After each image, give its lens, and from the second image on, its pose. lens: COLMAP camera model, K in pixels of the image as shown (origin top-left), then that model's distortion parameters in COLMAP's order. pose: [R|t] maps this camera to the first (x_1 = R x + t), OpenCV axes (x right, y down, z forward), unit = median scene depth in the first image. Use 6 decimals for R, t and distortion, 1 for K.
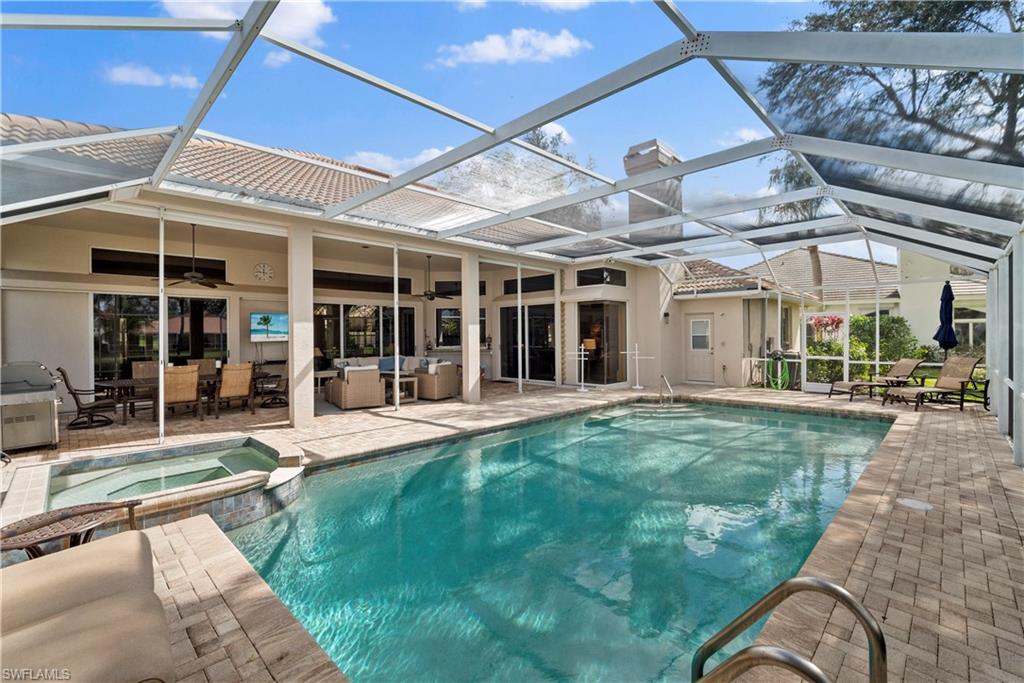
lens RADIAL K [[449.2, 0, 509.7], [0, 449.2, 340.5], [0, 0, 1]] dist [-0.012370, 0.002962]
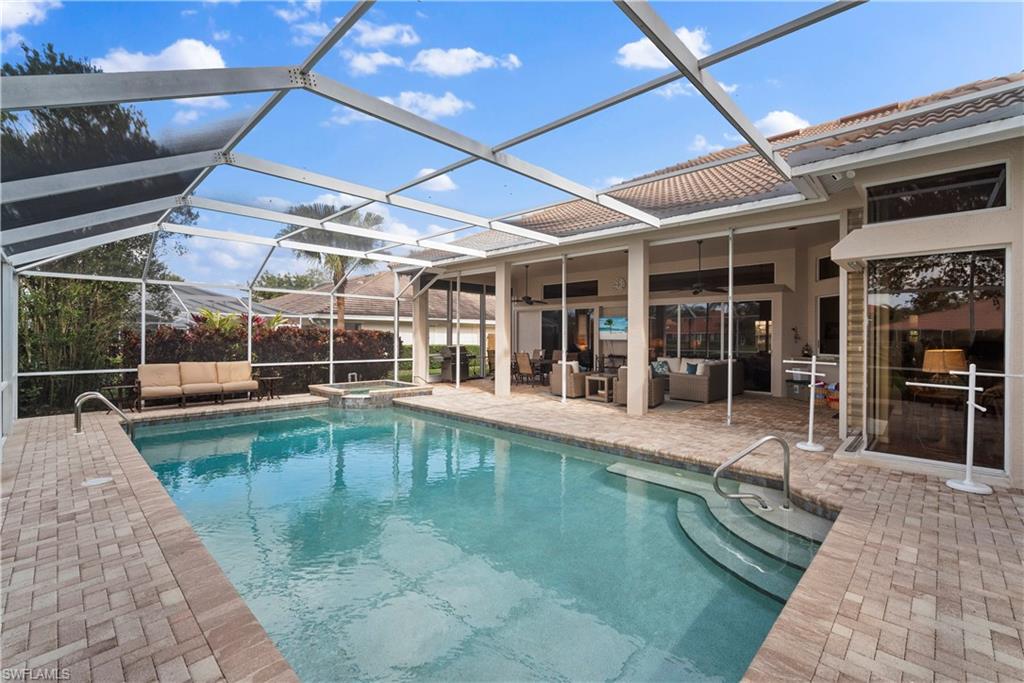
lens RADIAL K [[449.2, 0, 507.6], [0, 449.2, 335.6], [0, 0, 1]] dist [-0.012370, 0.002962]
pose [[0.000604, 0.005148, -0.999987, 0.707938], [-0.020236, 0.999782, 0.005135, -0.008277], [0.999795, 0.020233, 0.000708, 0.684120]]
